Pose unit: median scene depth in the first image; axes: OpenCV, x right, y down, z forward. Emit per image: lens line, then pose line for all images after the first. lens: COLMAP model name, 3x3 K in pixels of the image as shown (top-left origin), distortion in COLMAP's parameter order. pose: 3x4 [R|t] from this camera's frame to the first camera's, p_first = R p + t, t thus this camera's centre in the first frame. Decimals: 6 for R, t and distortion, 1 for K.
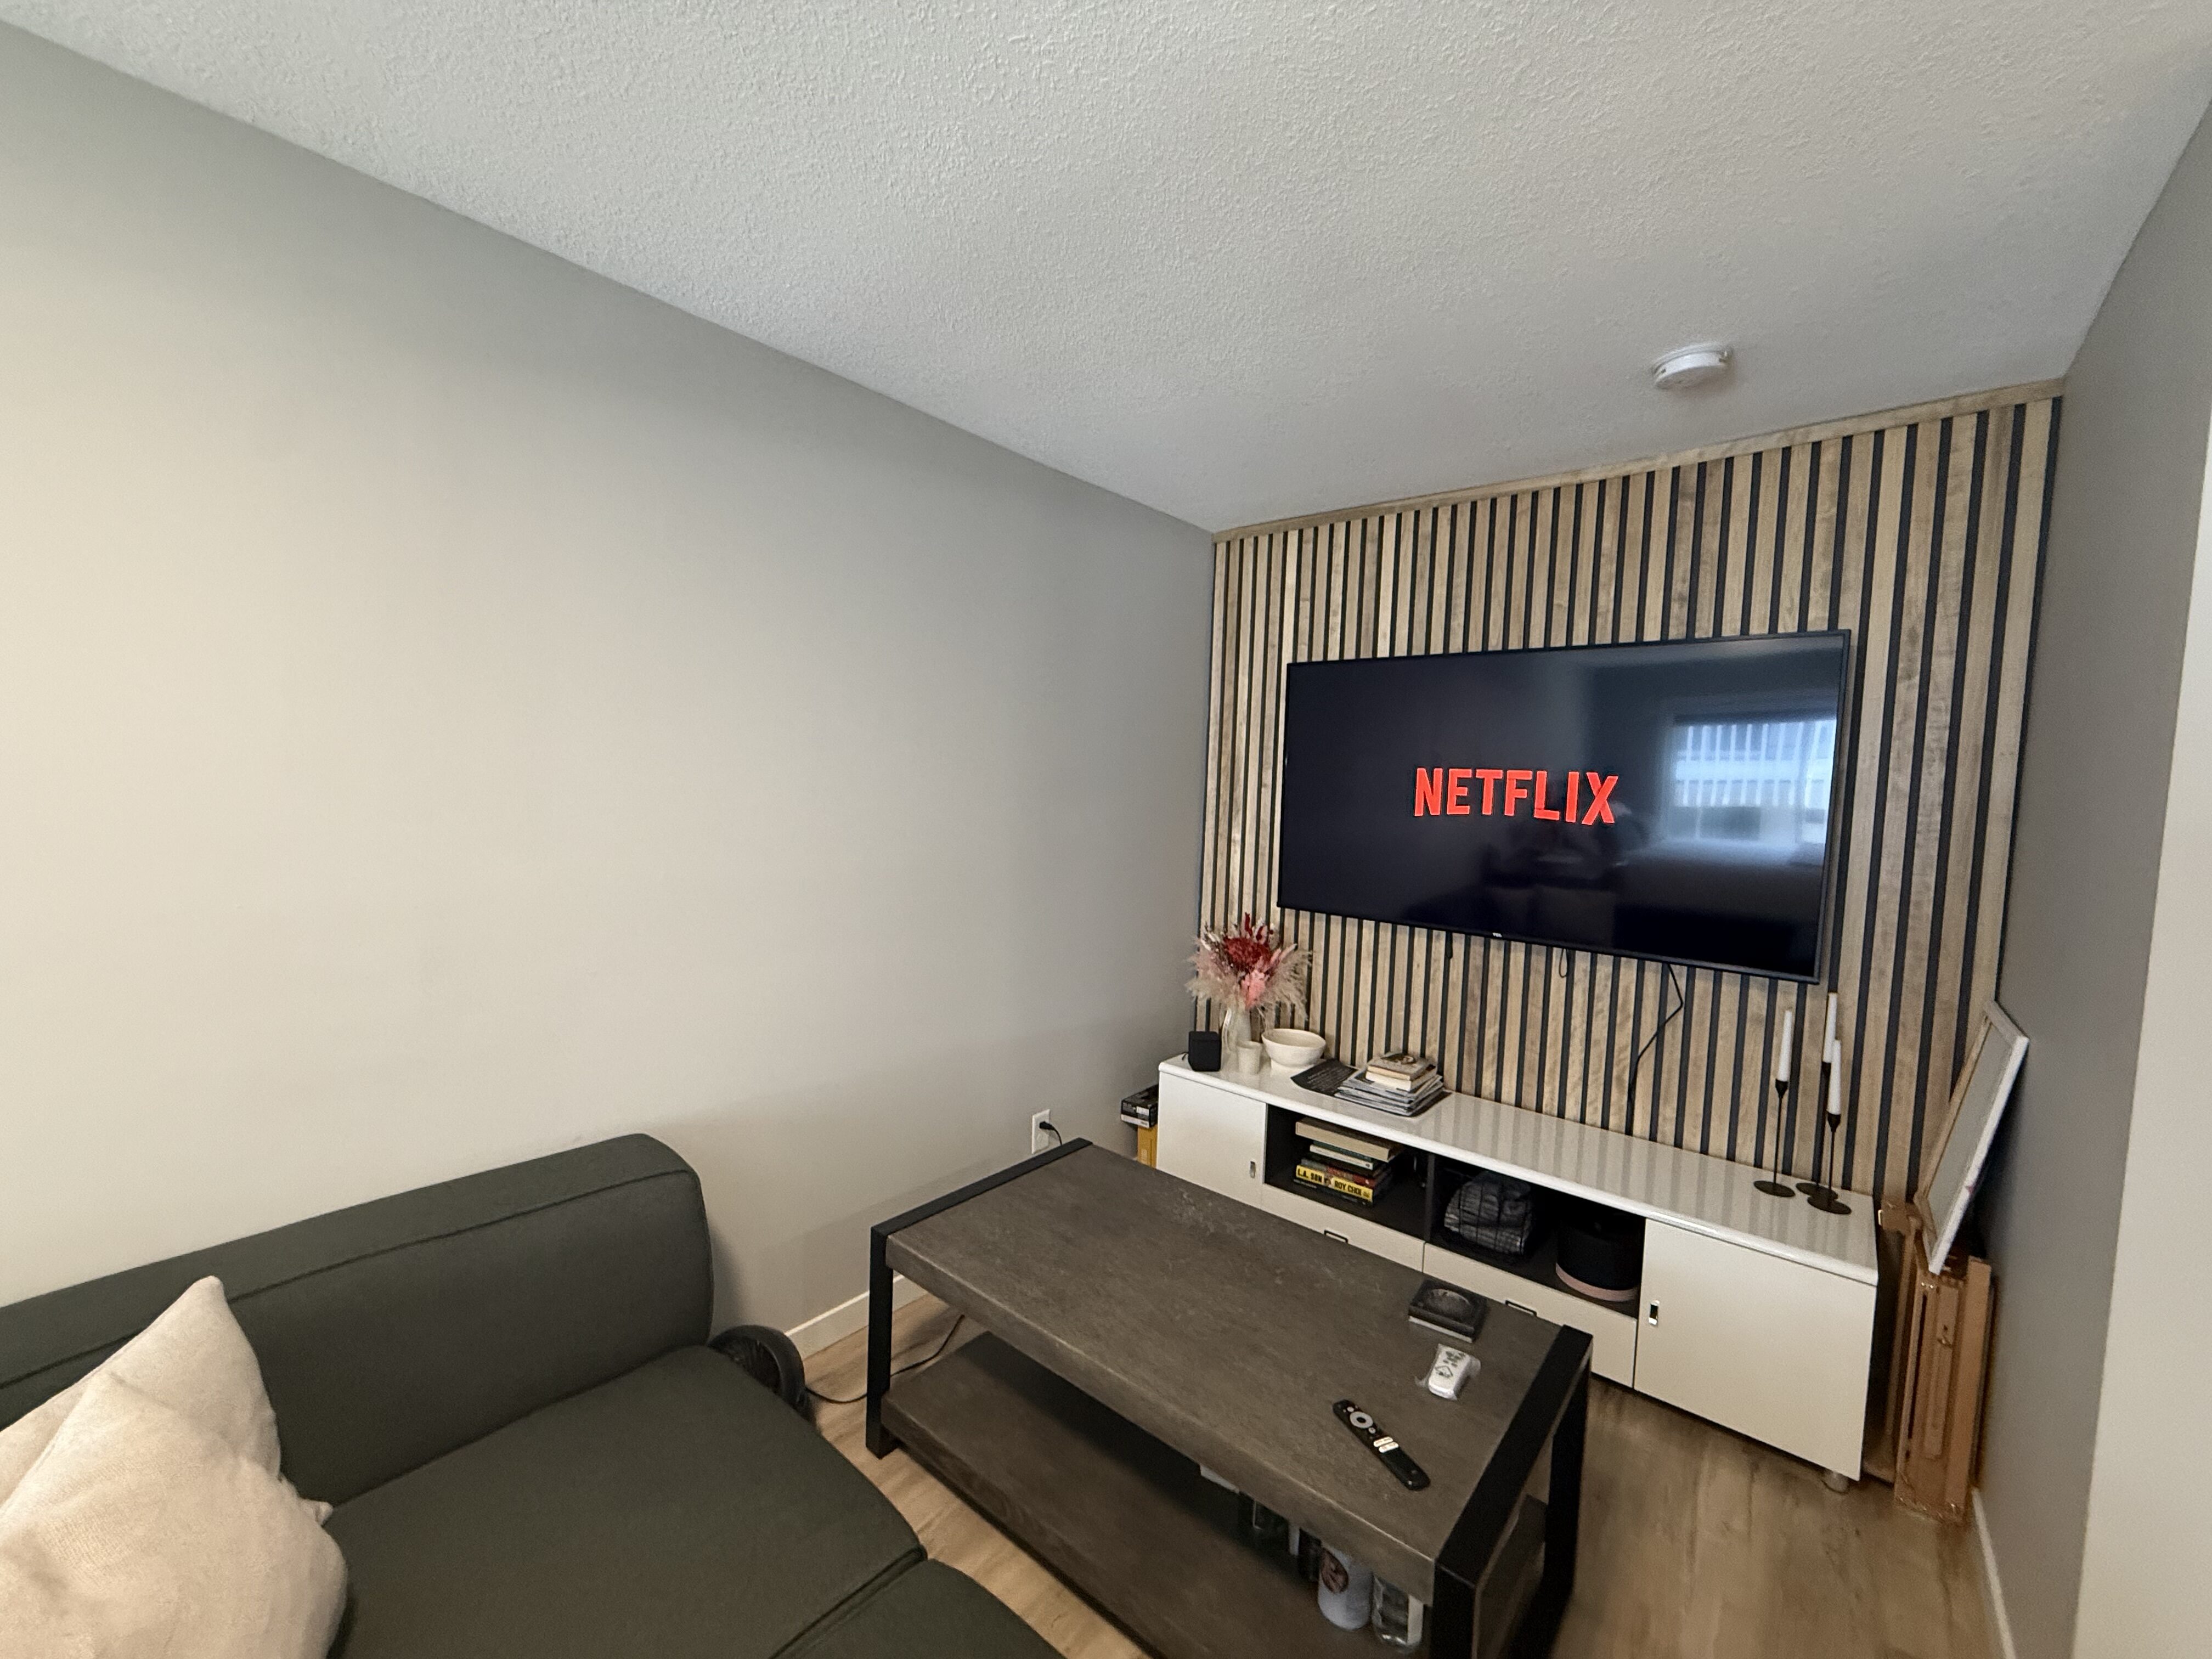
lens RADIAL K [[878.7, 0, 1106.0], [0, 878.7, 829.5], [0, 0, 1]] dist [-0.004031, 0.000355]
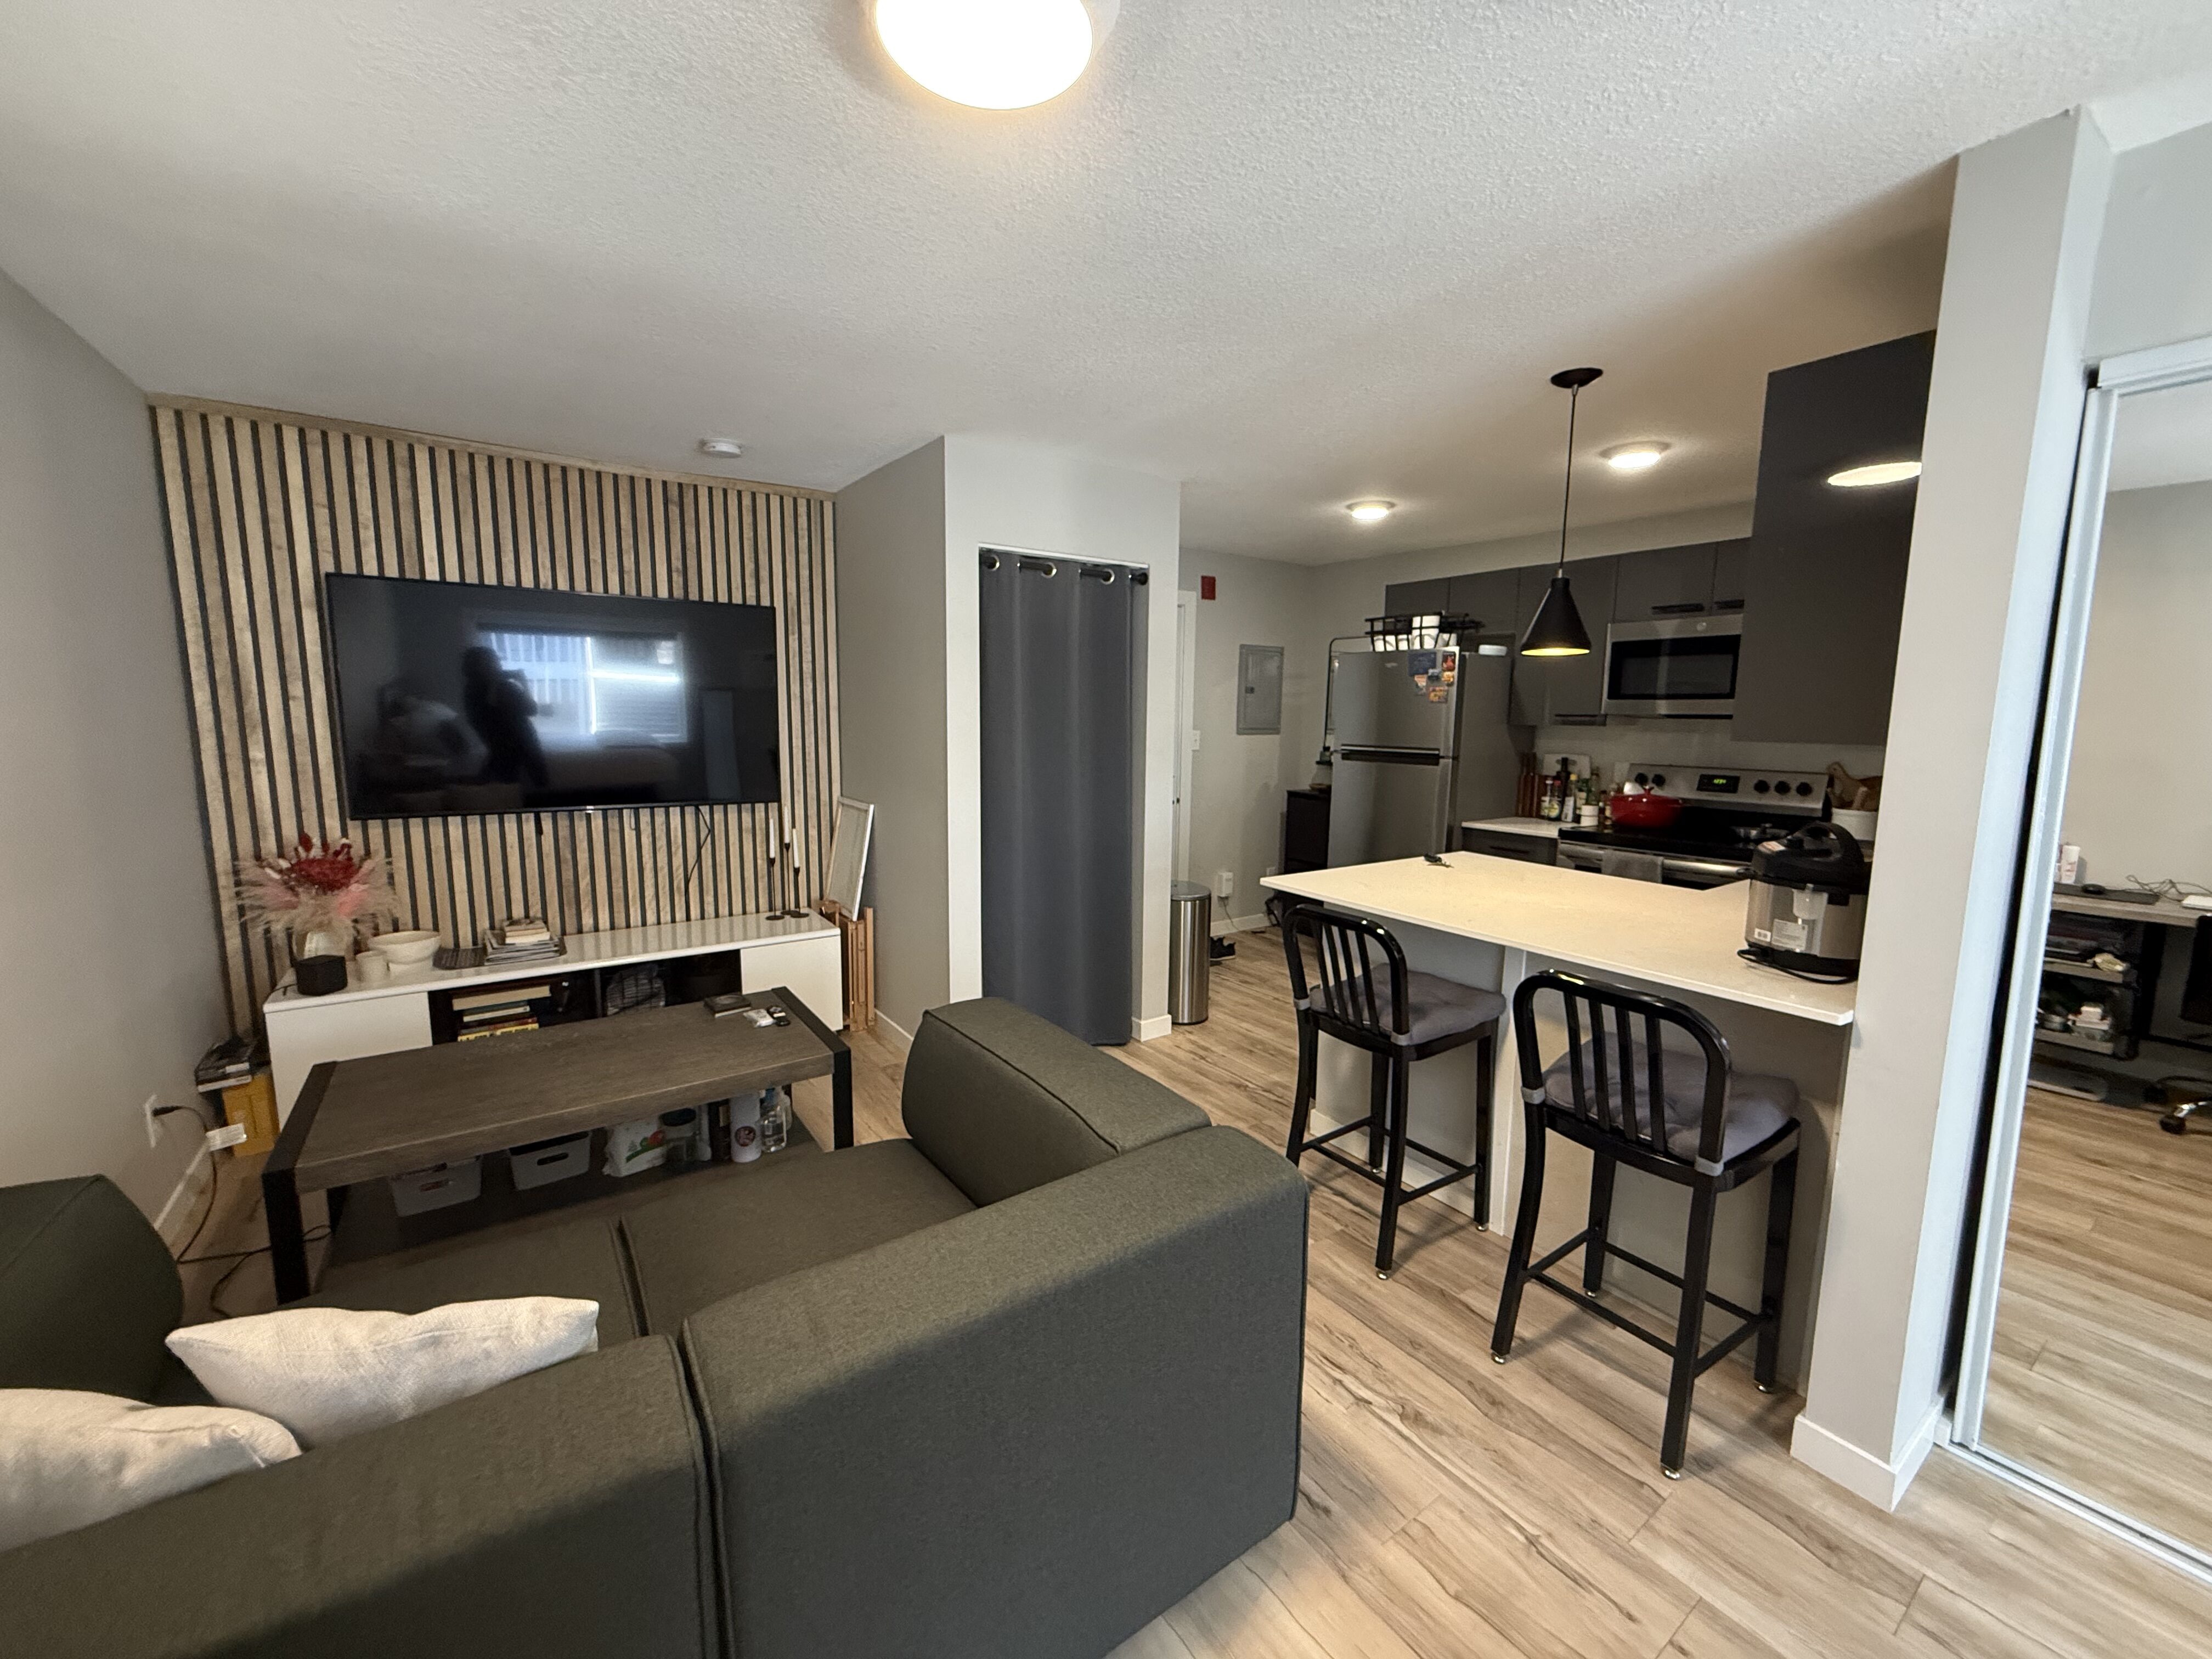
lens RADIAL K [[878.7, 0, 1106.0], [0, 878.7, 829.5], [0, 0, 1]] dist [-0.004031, 0.000355]
pose [[0.247294, -0.165648, 0.954676, -0.619439], [0.048153, 0.986162, 0.158638, -0.021161], [-0.967743, 0.006740, 0.251848, -0.098696]]
